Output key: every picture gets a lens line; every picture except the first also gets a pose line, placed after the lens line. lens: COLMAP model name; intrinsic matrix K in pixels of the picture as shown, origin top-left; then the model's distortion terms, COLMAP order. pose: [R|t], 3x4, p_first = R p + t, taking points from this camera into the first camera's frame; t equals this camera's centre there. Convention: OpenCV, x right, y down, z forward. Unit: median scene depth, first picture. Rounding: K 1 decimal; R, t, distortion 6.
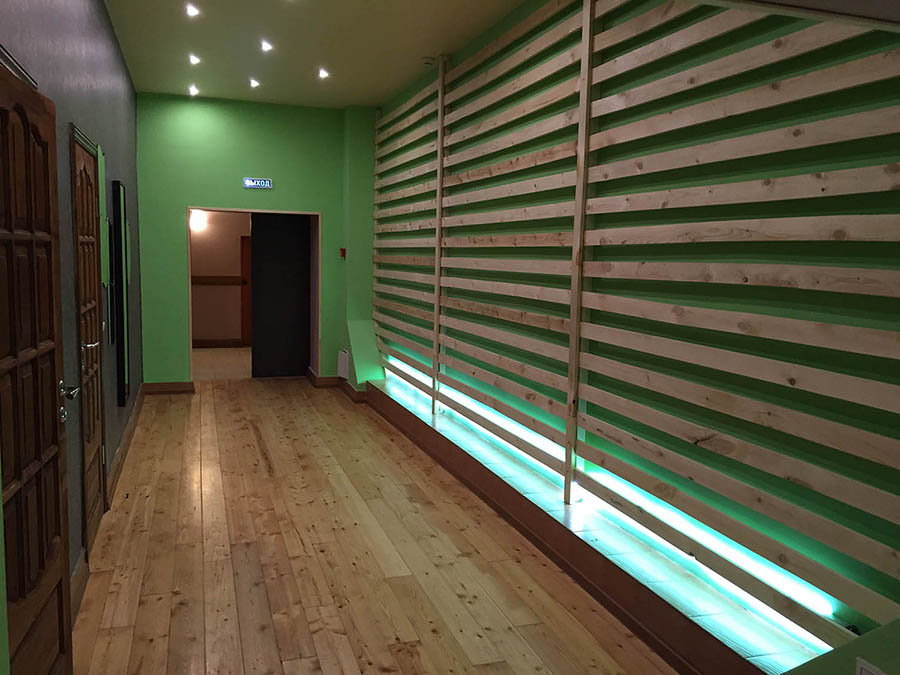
lens RADIAL K [[767.0, 0, 450.0], [0, 767.0, 337.5], [0, 0, 1]] dist [0.074408, -0.100999]
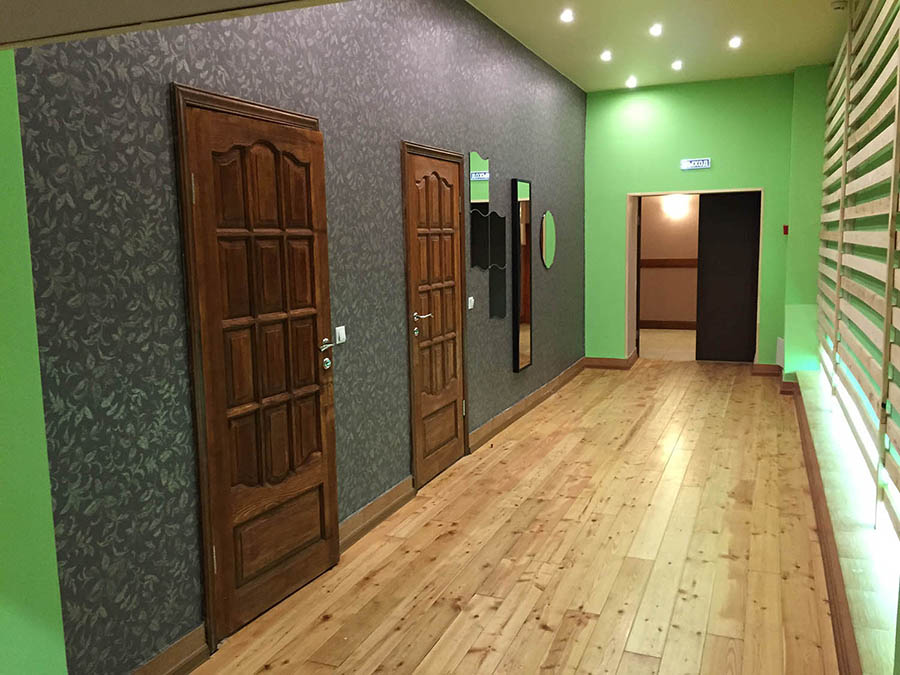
lens RADIAL K [[767.0, 0, 450.0], [0, 767.0, 337.5], [0, 0, 1]] dist [0.074408, -0.100999]
pose [[0.757008, 0.048280, -0.651620, 0.327824], [-0.034844, 0.998830, 0.033526, 0.001205], [0.652476, -0.002675, 0.757804, 0.075886]]
